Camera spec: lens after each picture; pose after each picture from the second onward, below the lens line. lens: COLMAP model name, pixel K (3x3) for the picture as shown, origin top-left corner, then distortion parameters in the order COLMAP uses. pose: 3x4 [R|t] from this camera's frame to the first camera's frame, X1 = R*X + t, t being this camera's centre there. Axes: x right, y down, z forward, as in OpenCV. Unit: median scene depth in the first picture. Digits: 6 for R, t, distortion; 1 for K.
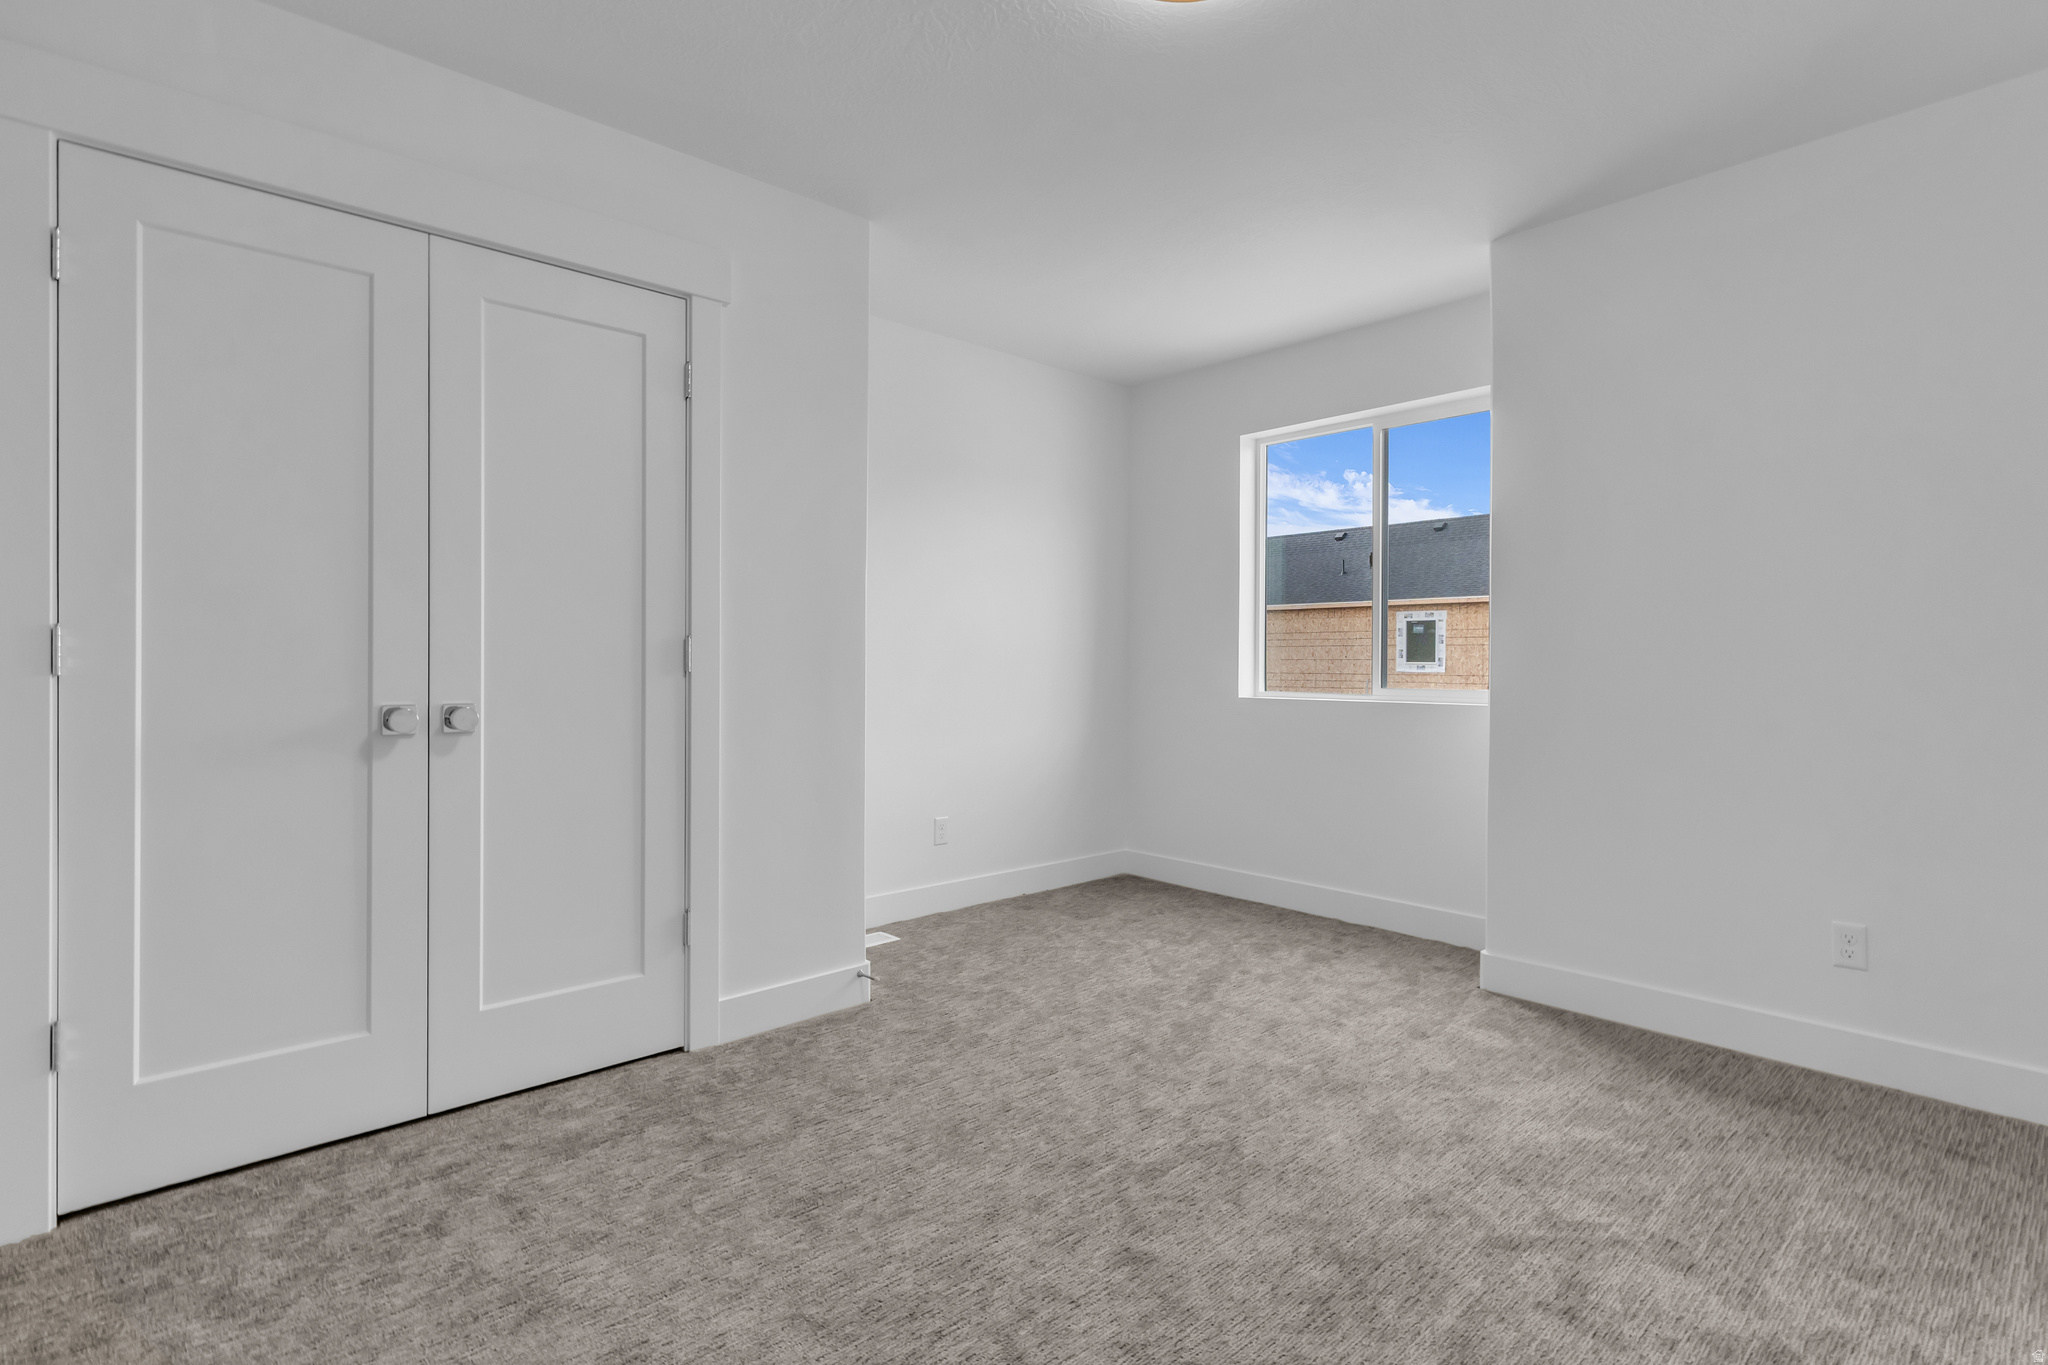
lens RADIAL K [[990.7, 0, 1031.3], [0, 990.7, 664.6], [0, 0, 1]] dist [0.001087, -0.000579]
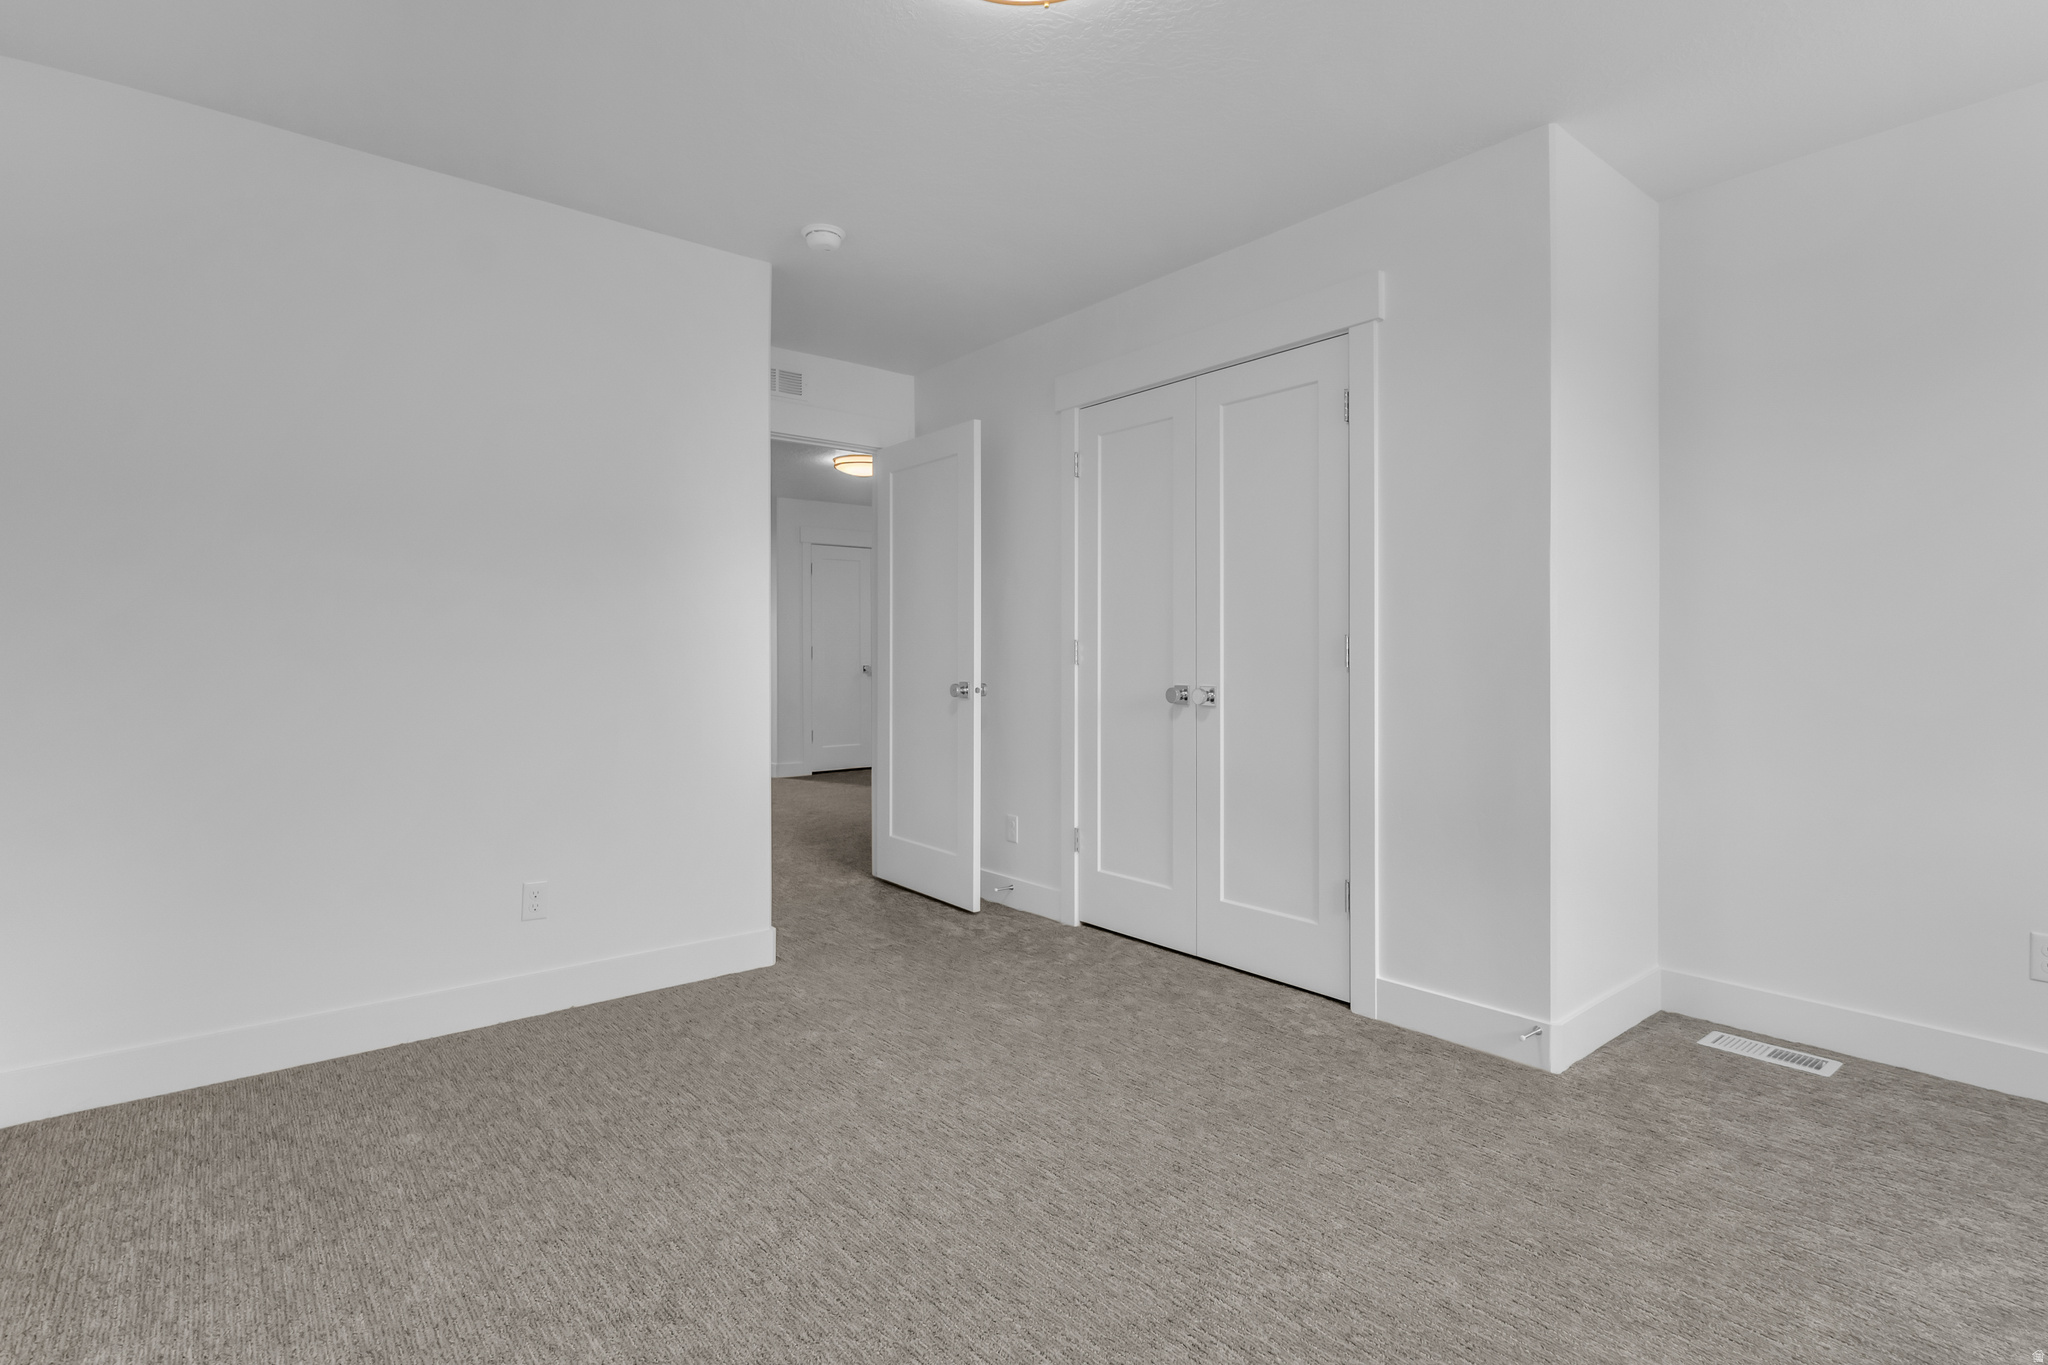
lens RADIAL K [[990.7, 0, 1031.3], [0, 990.7, 664.6], [0, 0, 1]] dist [0.001087, -0.000579]
pose [[-0.059899, 0.004600, -0.998194, 0.791898], [-0.002602, 0.999985, 0.004764, 0.001212], [0.998201, 0.002883, -0.059887, 0.720888]]
